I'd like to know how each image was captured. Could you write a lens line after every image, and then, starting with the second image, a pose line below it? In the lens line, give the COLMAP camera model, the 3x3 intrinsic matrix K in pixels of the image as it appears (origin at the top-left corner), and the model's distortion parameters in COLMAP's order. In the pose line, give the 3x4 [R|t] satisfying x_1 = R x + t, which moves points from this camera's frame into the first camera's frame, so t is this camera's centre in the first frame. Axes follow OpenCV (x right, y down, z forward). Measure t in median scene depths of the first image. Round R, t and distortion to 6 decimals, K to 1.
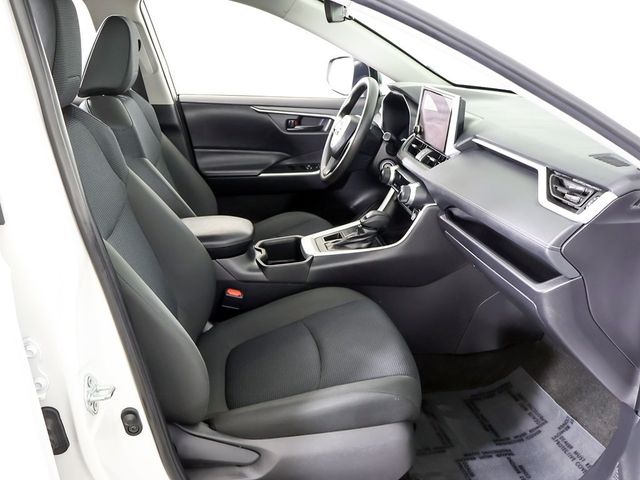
lens RADIAL K [[612.8, 0, 321.8], [0, 612.8, 242.0], [0, 0, 1]] dist [-0.003490, 0.000000]
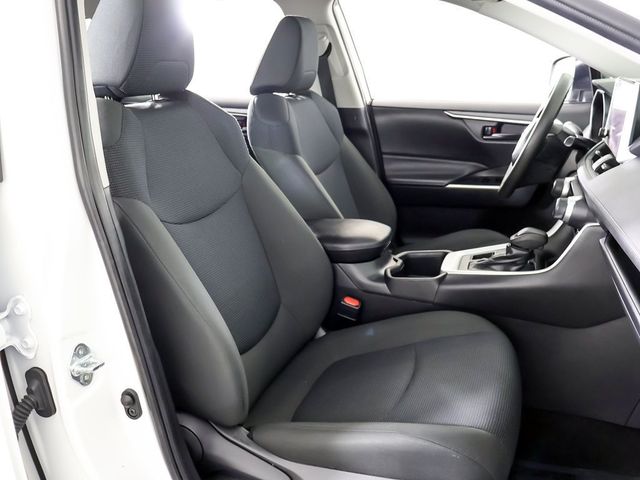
lens RADIAL K [[612.8, 0, 318.0], [0, 612.8, 236.3], [0, 0, 1]] dist [-0.003490, 0.000000]
pose [[0.888619, 0.094626, -0.448779, 0.193851], [-0.116293, 0.992995, -0.020894, 0.009755], [0.443658, 0.070756, 0.893399, 0.135824]]
